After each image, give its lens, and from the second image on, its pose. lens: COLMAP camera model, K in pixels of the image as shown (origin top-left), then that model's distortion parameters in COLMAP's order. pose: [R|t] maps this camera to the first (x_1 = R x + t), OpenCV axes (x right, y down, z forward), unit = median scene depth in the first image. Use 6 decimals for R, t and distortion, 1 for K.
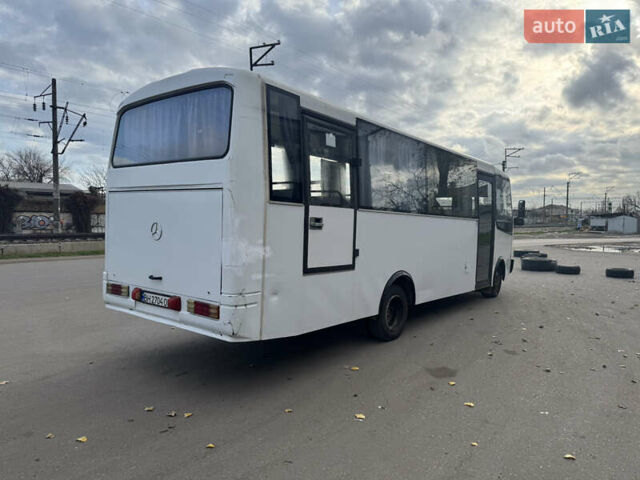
lens RADIAL K [[452.9, 0, 322.1], [0, 452.9, 241.2], [0, 0, 1]] dist [0.115323, -0.145477]
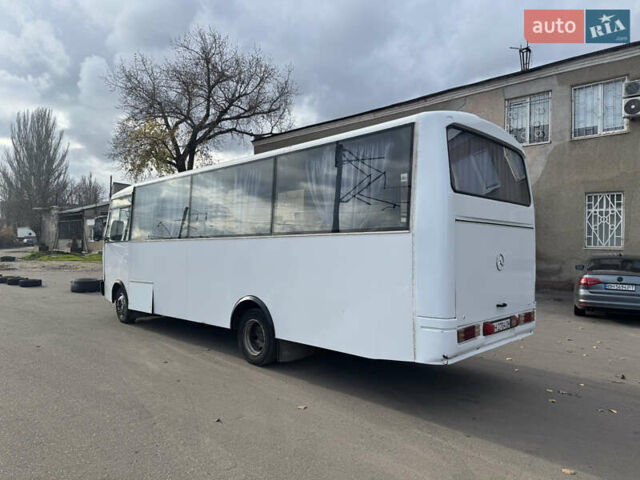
lens RADIAL K [[452.9, 0, 322.1], [0, 452.9, 241.2], [0, 0, 1]] dist [0.115323, -0.145477]
pose [[0.092266, -0.002476, 0.995731, -1.300909], [0.031945, 0.999490, -0.000475, -0.072933], [-0.995222, 0.031852, 0.092298, 1.160955]]
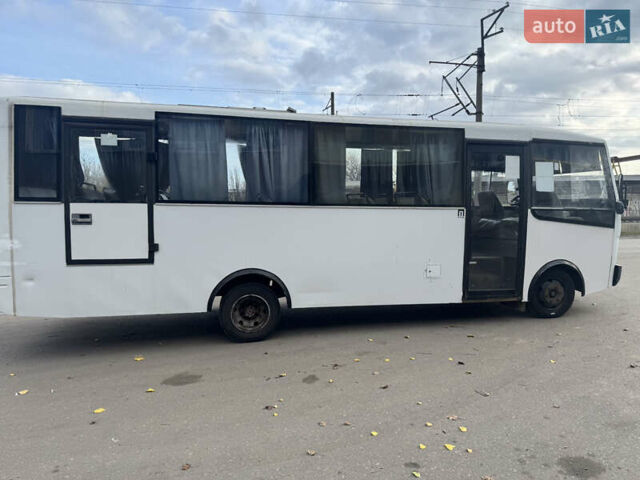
lens RADIAL K [[463.3, 0, 343.3], [0, 463.3, 236.9], [0, 0, 1]] dist [0.028605, -0.001563]
pose [[0.772983, 0.023608, -0.633988, 1.073591], [-0.011006, 0.999656, 0.023806, -0.027306], [0.634332, -0.011424, 0.772976, 0.473336]]
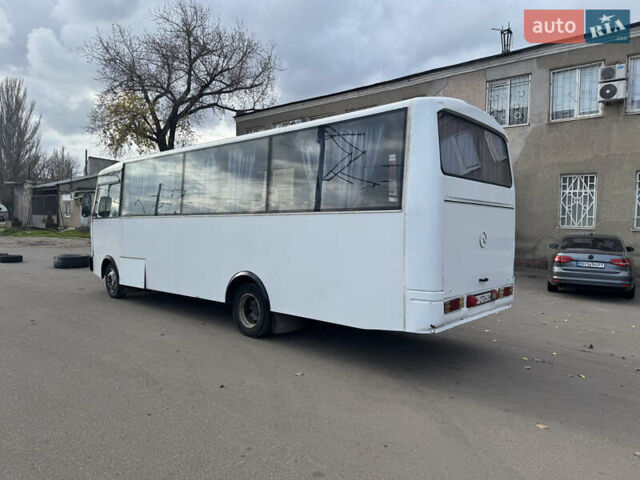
lens RADIAL K [[455.8, 0, 321.7], [0, 455.8, 237.3], [0, 0, 1]] dist [0.100980, -0.148000]
pose [[0.047534, -0.041392, 0.998012, -1.356732], [0.023609, 0.998908, 0.040305, -0.073828], [-0.998591, 0.021647, 0.048459, 1.191896]]
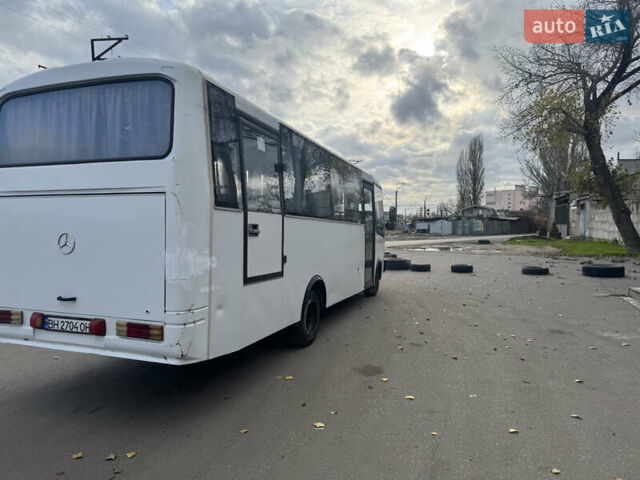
lens RADIAL K [[453.3, 0, 315.7], [0, 453.3, 243.1], [0, 0, 1]] dist [0.210338, -0.381807]
pose [[0.948864, -0.031072, 0.314153, -0.172166], [0.034743, 0.999378, -0.006093, -0.001537], [-0.313768, 0.016696, 0.949353, 0.040909]]
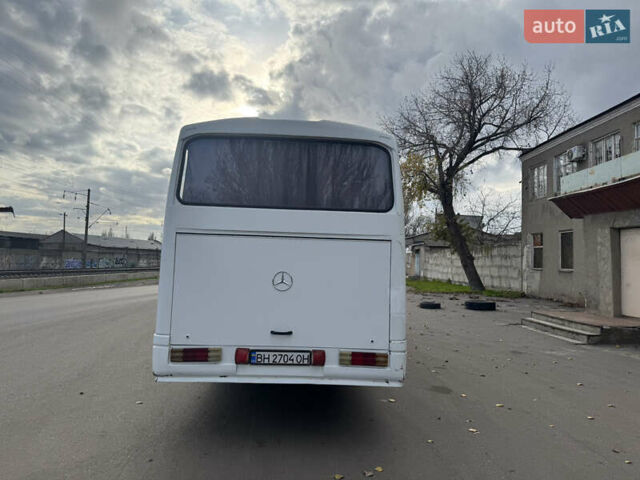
lens RADIAL K [[463.3, 0, 343.3], [0, 463.3, 236.9], [0, 0, 1]] dist [0.028605, -0.001563]
pose [[0.733644, 0.048624, 0.677792, -0.794503], [0.011033, 0.996453, -0.083426, -0.027092], [-0.679444, 0.068683, 0.730505, 0.215404]]
